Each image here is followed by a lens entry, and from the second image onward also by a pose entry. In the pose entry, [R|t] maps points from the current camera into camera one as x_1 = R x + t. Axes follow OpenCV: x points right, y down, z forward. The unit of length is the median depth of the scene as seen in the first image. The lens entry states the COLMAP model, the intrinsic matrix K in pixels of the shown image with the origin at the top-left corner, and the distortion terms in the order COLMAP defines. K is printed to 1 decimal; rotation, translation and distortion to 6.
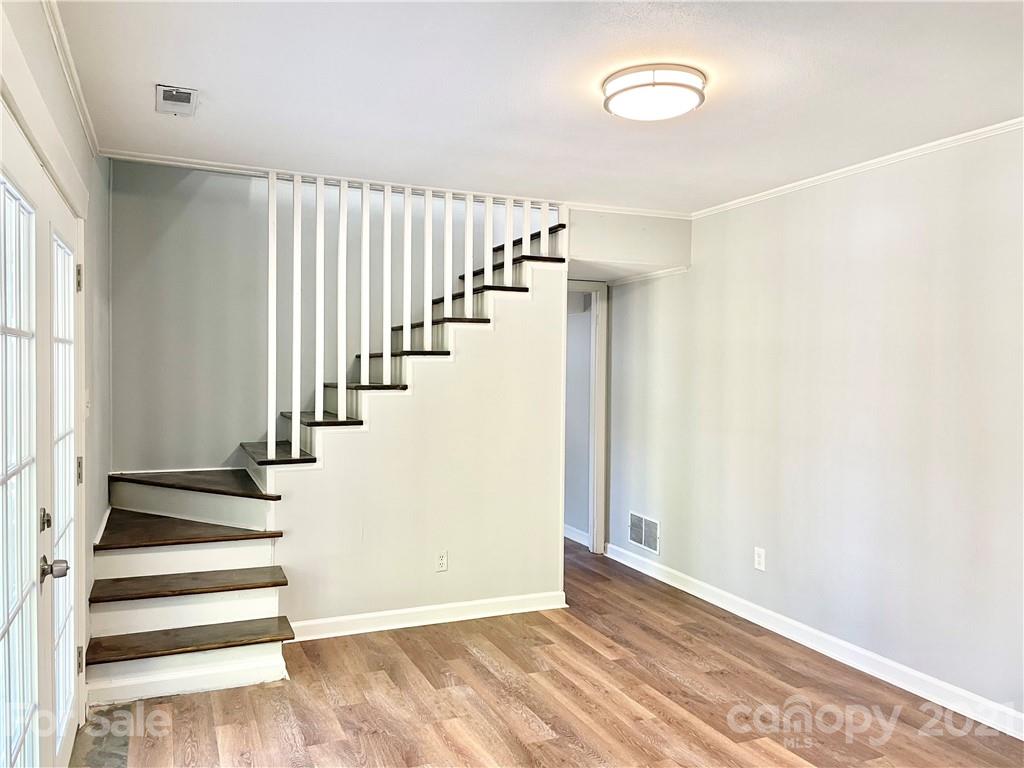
lens RADIAL K [[772.1, 0, 506.9], [0, 772.1, 385.6], [0, 0, 1]] dist [0.092406, -0.121426]
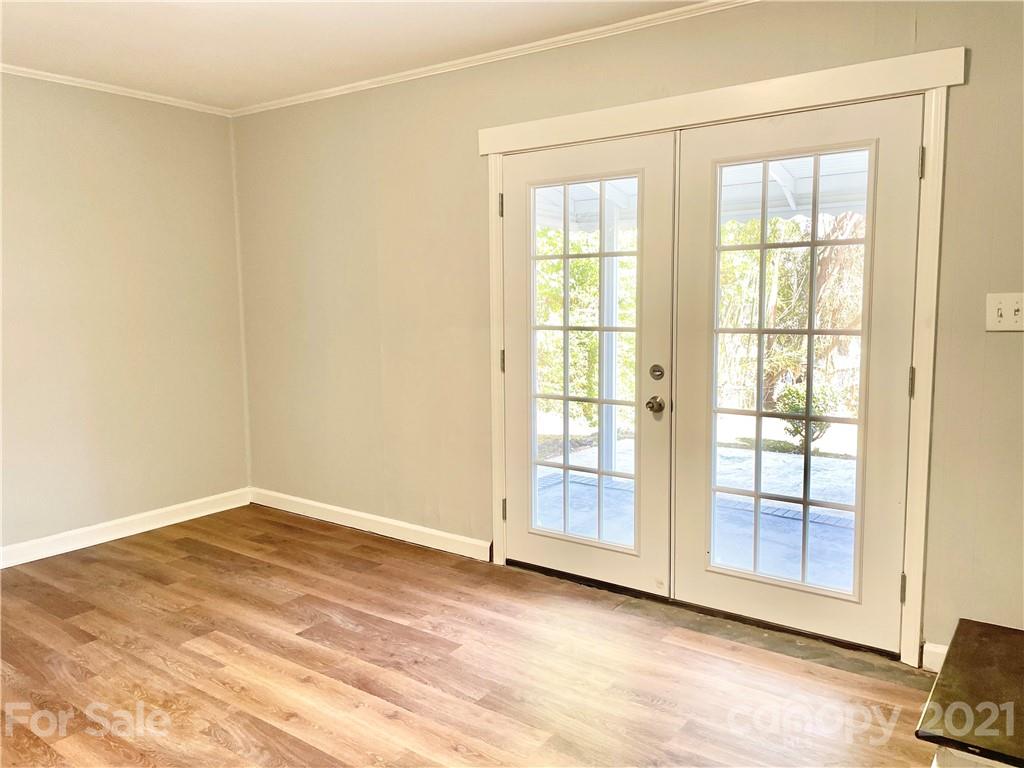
lens RADIAL K [[772.1, 0, 519.6], [0, 772.1, 379.8], [0, 0, 1]] dist [0.092406, -0.121426]
pose [[-0.863972, 0.048437, -0.501205, 0.241111], [-0.013808, 0.992710, 0.119738, 0.004798], [0.503350, 0.110370, -0.857005, 1.282658]]
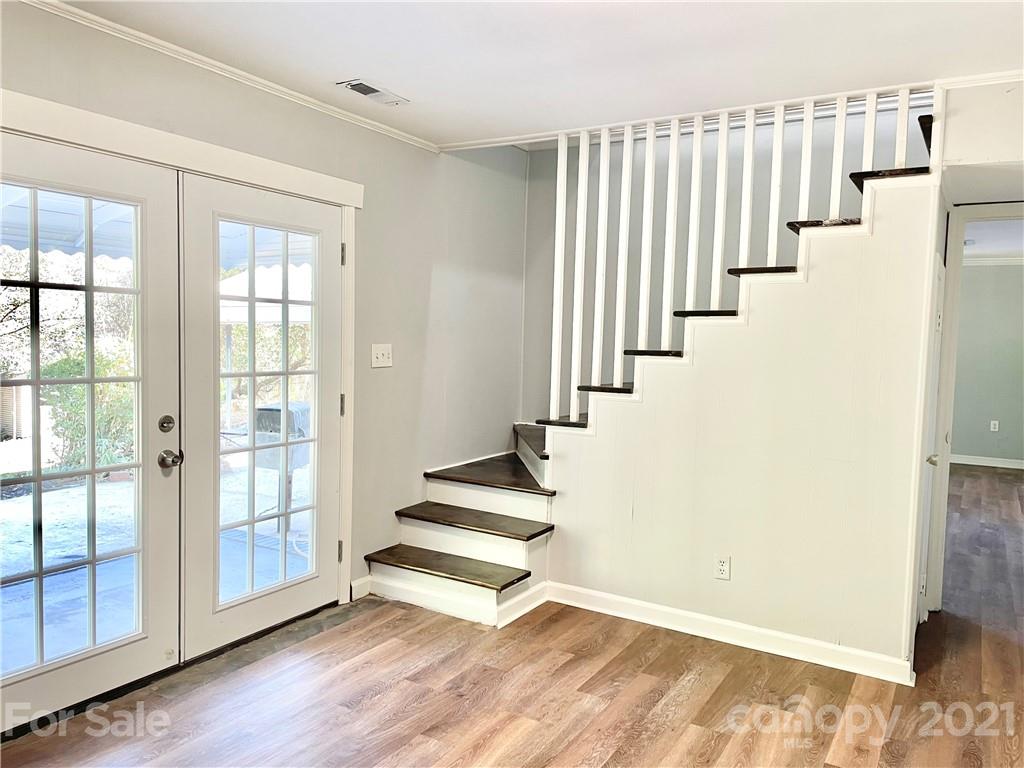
lens RADIAL K [[772.1, 0, 518.1], [0, 772.1, 386.5], [0, 0, 1]] dist [0.092406, -0.121426]
pose [[0.579382, 0.058019, -0.812988, 0.543147], [-0.041040, 0.998275, 0.041995, 0.011363], [0.814022, 0.009034, 0.580764, 0.412173]]
